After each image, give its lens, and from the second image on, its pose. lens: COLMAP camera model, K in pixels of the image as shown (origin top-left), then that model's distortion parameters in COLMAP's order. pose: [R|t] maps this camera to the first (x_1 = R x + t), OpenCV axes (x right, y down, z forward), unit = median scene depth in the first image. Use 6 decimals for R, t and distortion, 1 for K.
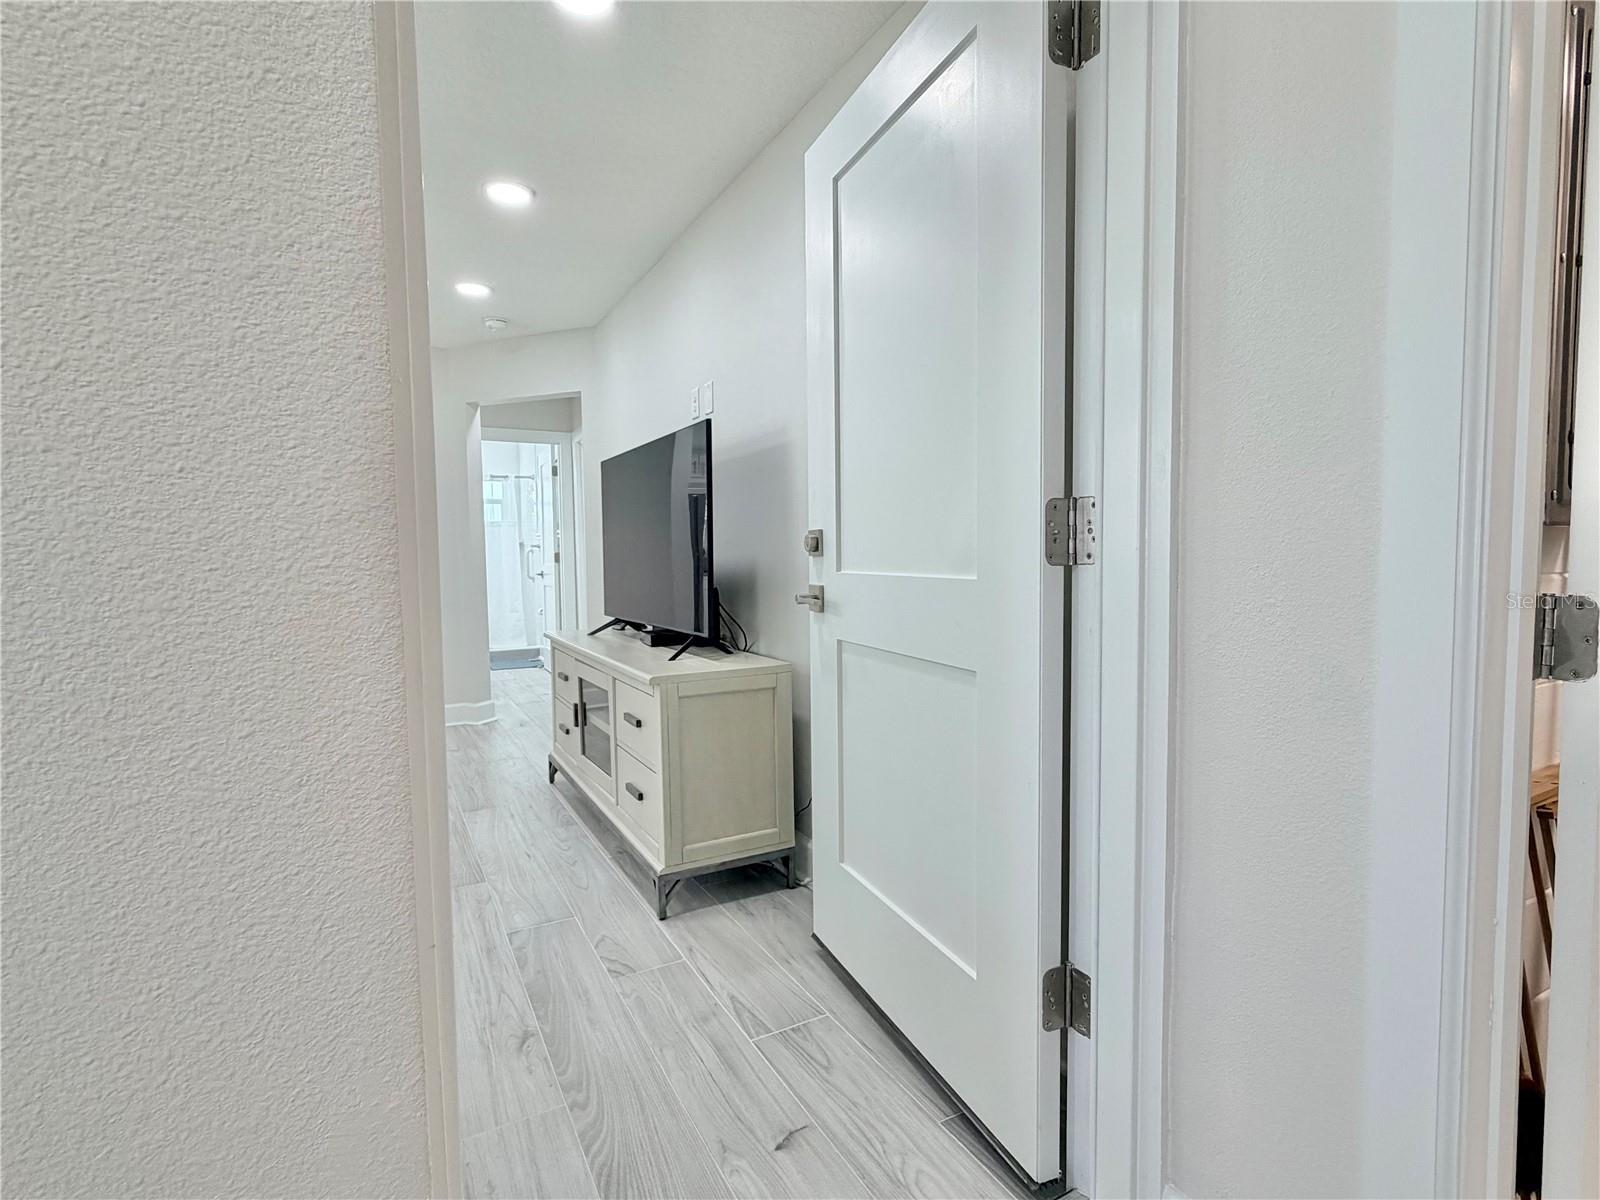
lens RADIAL K [[780.9, 0, 801.4], [0, 780.9, 608.2], [0, 0, 1]] dist [-0.000108, 0.000458]
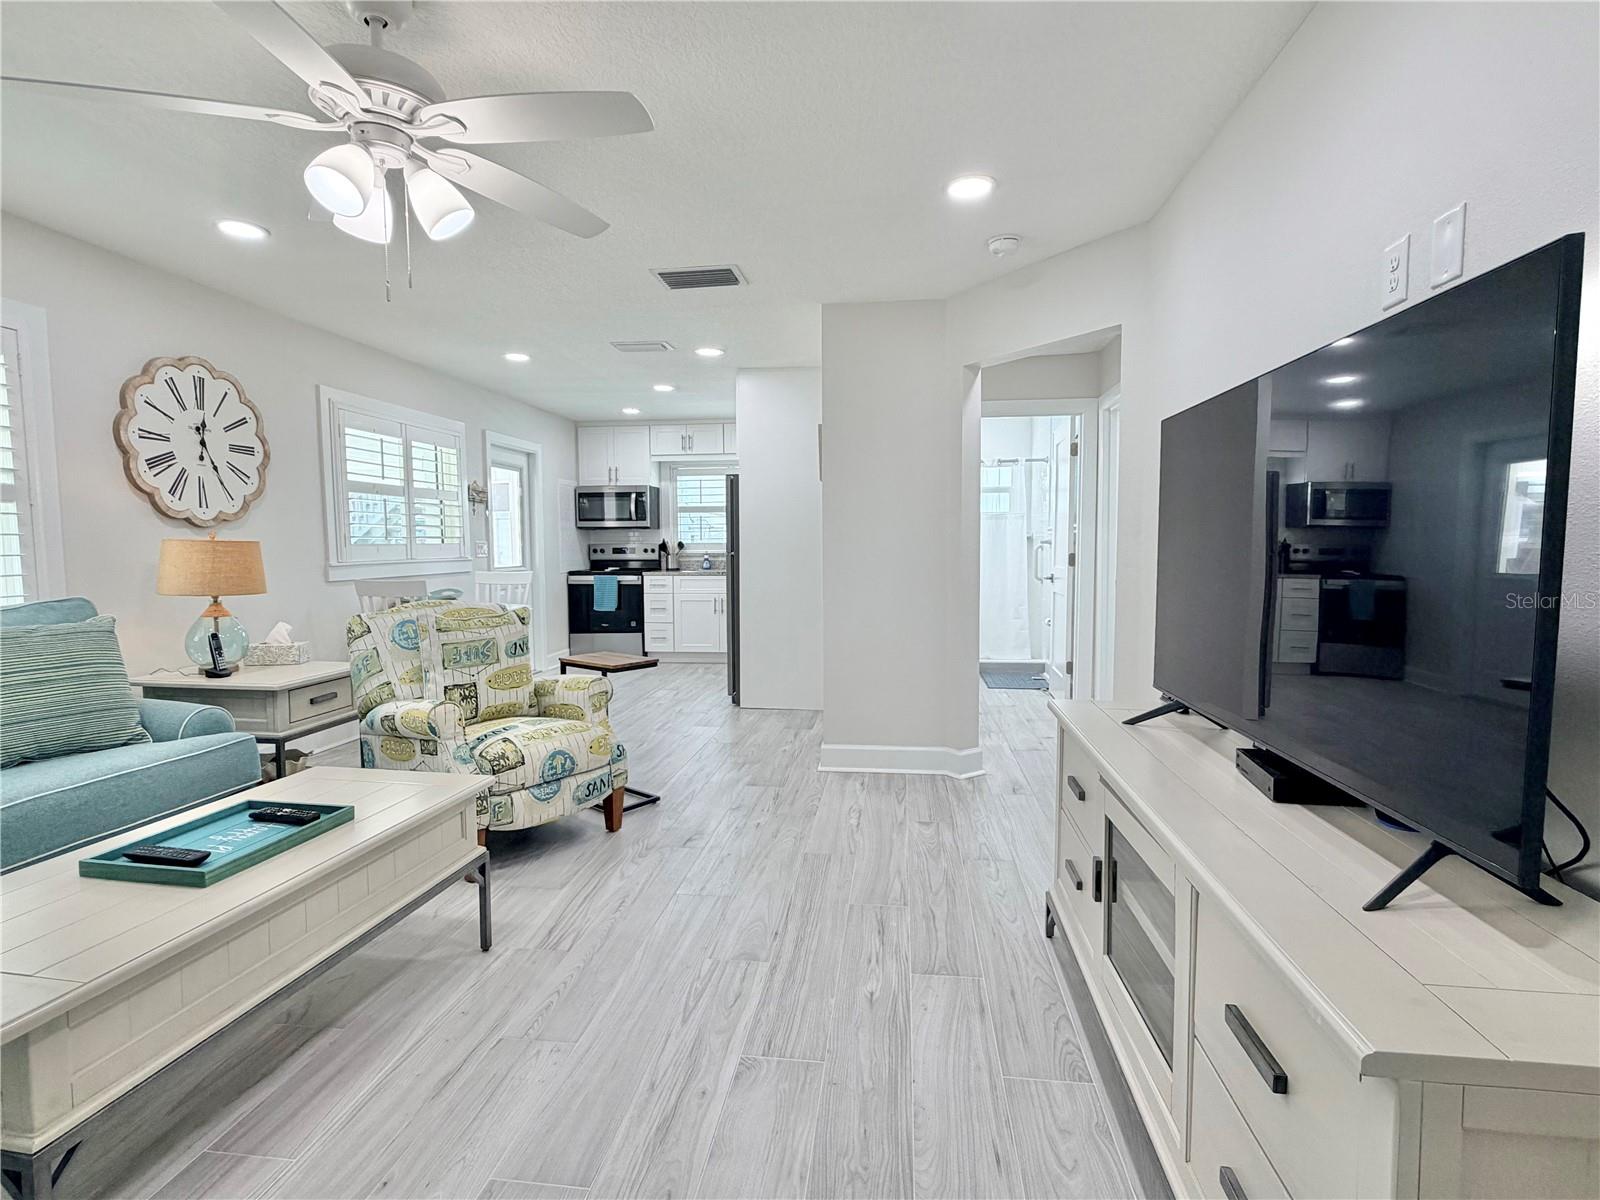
lens RADIAL K [[780.9, 0, 797.5], [0, 780.9, 599.0], [0, 0, 1]] dist [-0.000108, 0.000458]
pose [[0.803999, 0.046635, -0.592798, -0.087896], [-0.041398, 0.998891, 0.022436, -0.040917], [0.593187, 0.006502, 0.805038, 0.266571]]
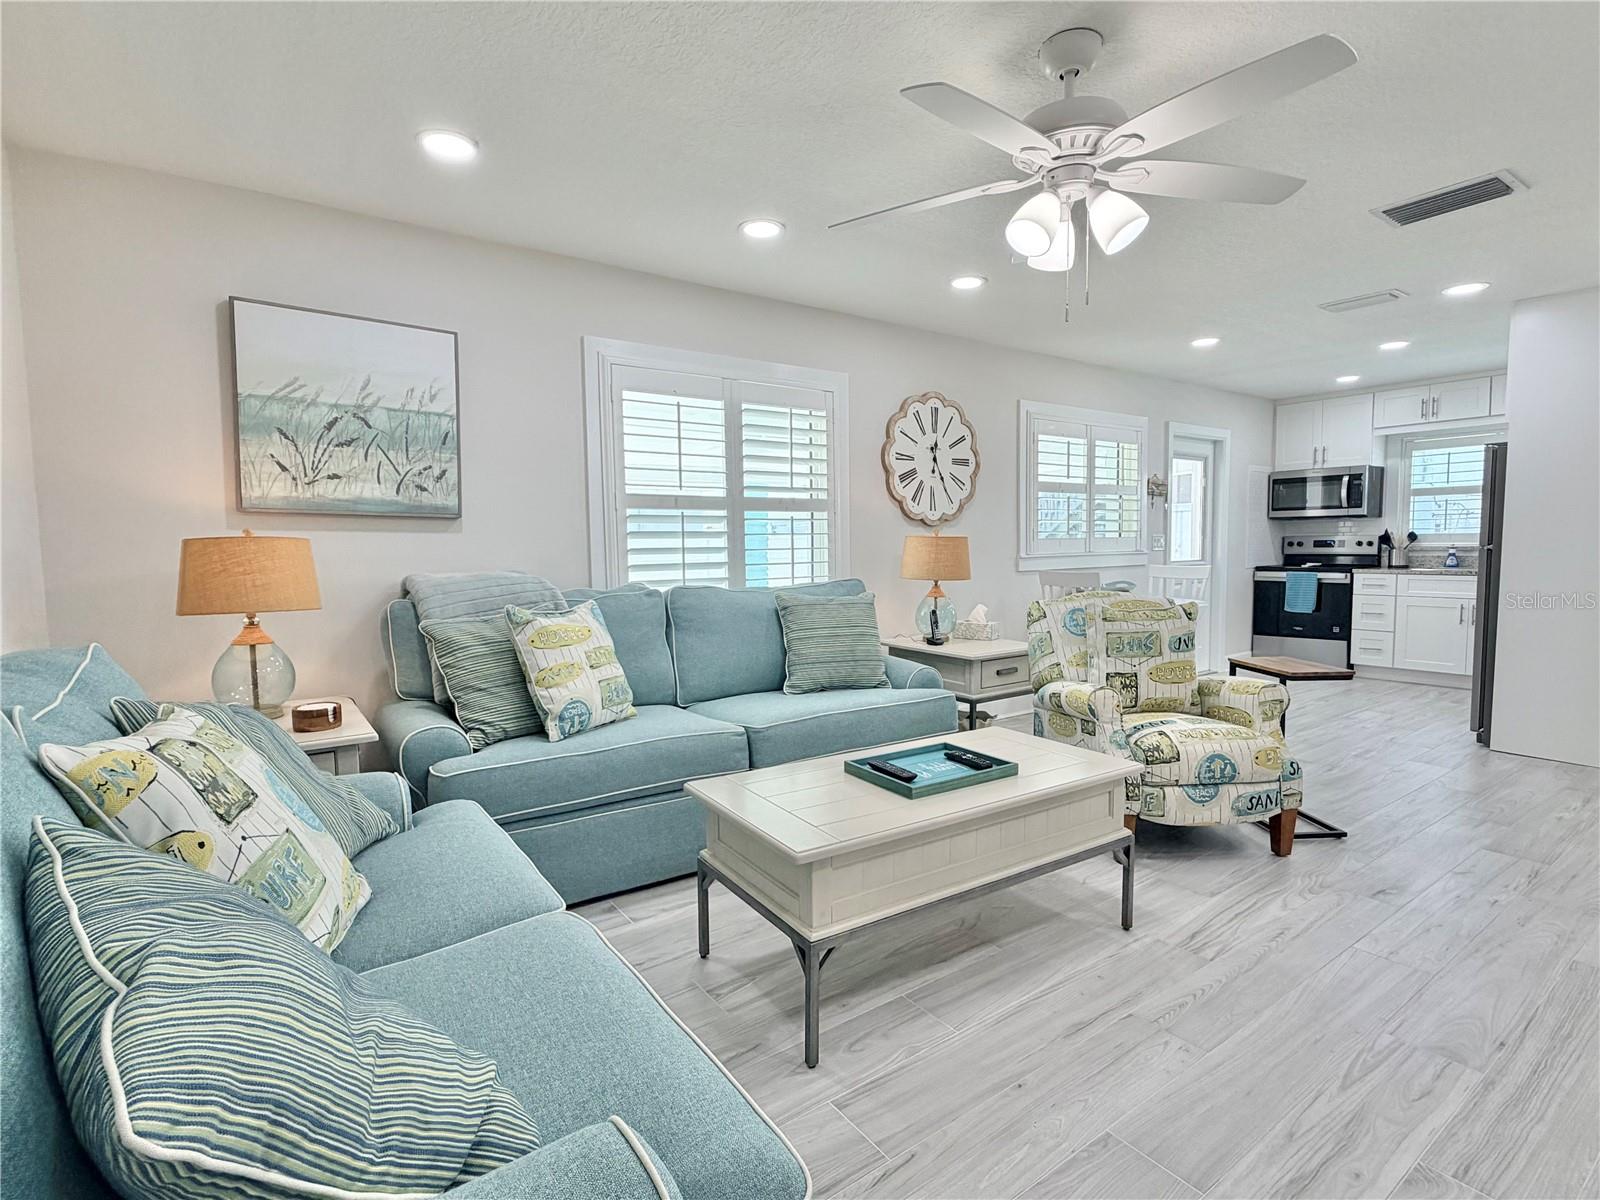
lens RADIAL K [[780.9, 0, 802.2], [0, 780.9, 599.0], [0, 0, 1]] dist [-0.000108, 0.000458]
pose [[0.114366, 0.078574, -0.990326, -0.065028], [-0.054811, 0.995848, 0.072682, -0.041349], [0.991925, 0.045969, 0.118198, 0.266830]]
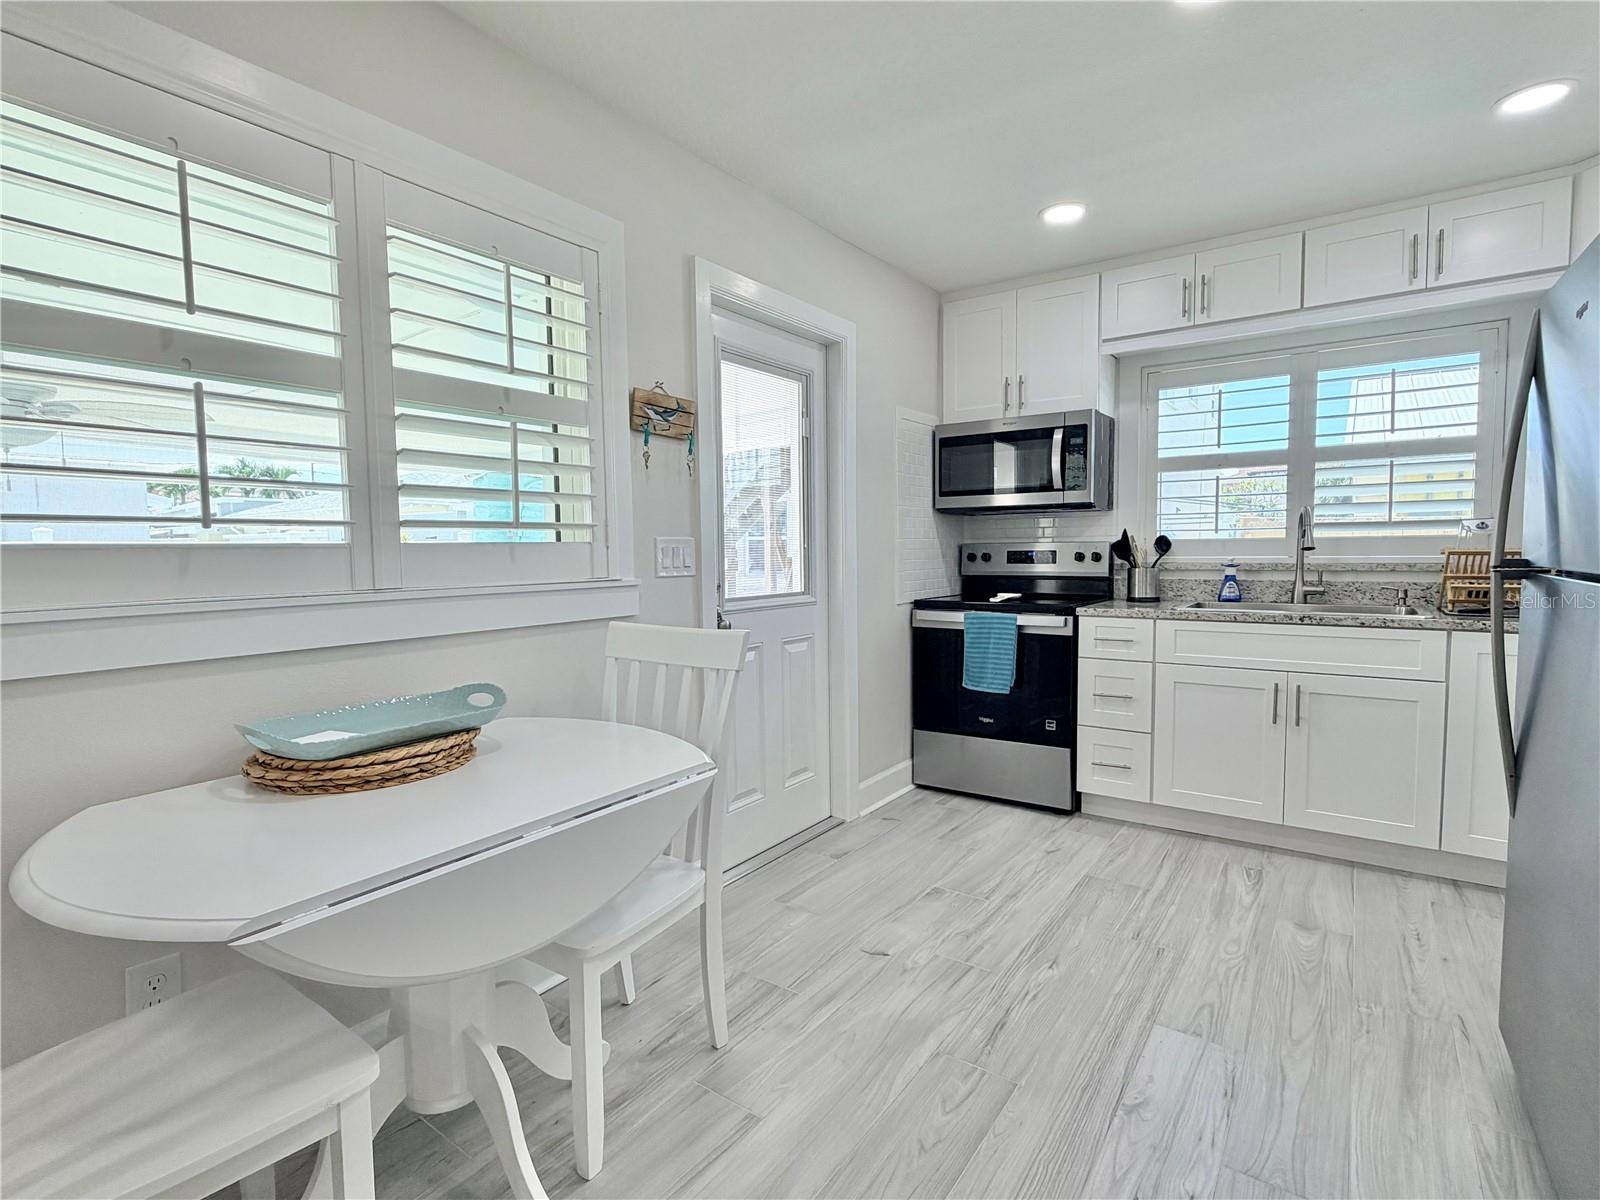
lens RADIAL K [[780.9, 0, 806.5], [0, 780.9, 603.9], [0, 0, 1]] dist [-0.000108, 0.000458]
pose [[0.438733, 0.068233, -0.896023, -0.761949], [-0.052783, 0.997348, 0.050104, -0.071242], [0.897066, 0.025313, 0.441172, 0.831887]]
